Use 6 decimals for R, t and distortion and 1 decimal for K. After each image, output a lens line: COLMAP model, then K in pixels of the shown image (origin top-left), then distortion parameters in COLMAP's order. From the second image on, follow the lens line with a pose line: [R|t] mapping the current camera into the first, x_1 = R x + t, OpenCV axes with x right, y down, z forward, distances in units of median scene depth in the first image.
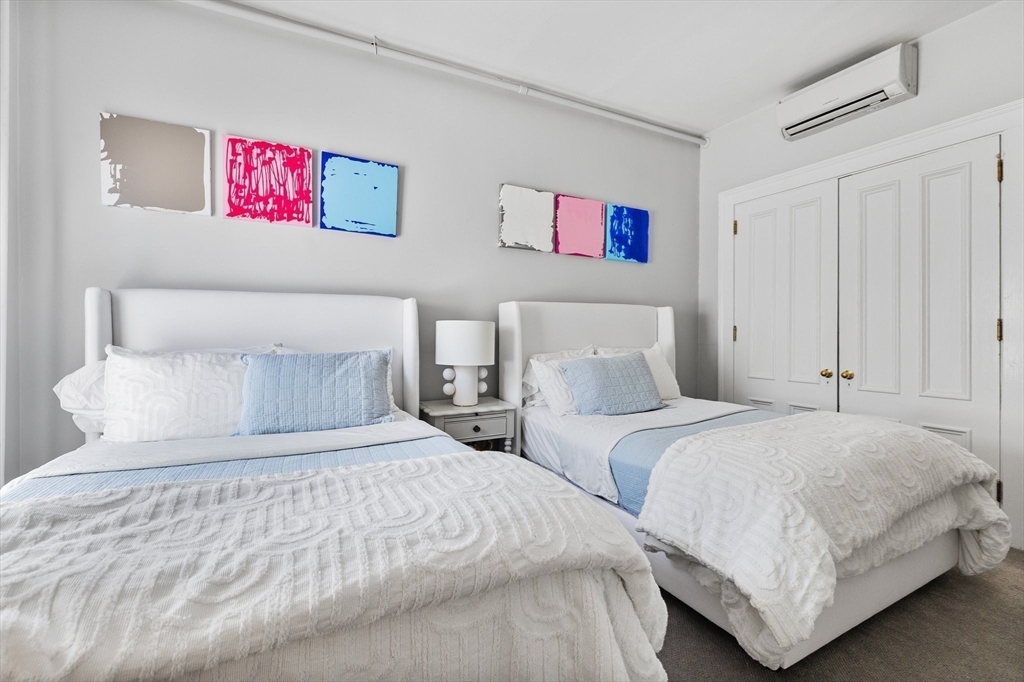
lens RADIAL K [[439.5, 0, 515.4], [0, 439.5, 338.5], [0, 0, 1]] dist [-0.000713, 0.000143]
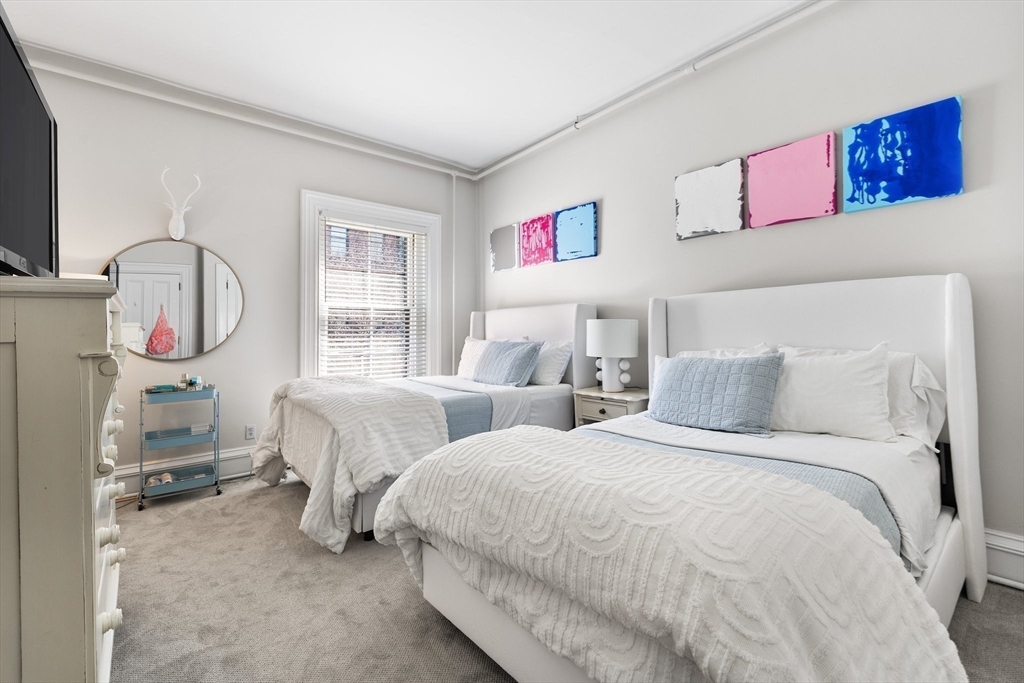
lens RADIAL K [[439.5, 0, 515.4], [0, 439.5, 339.0], [0, 0, 1]] dist [-0.000713, 0.000143]
pose [[0.214607, 0.000753, -0.976700, 0.932503], [-0.025210, 0.999671, -0.004768, 0.025068], [0.976375, 0.025646, 0.214555, 0.494375]]
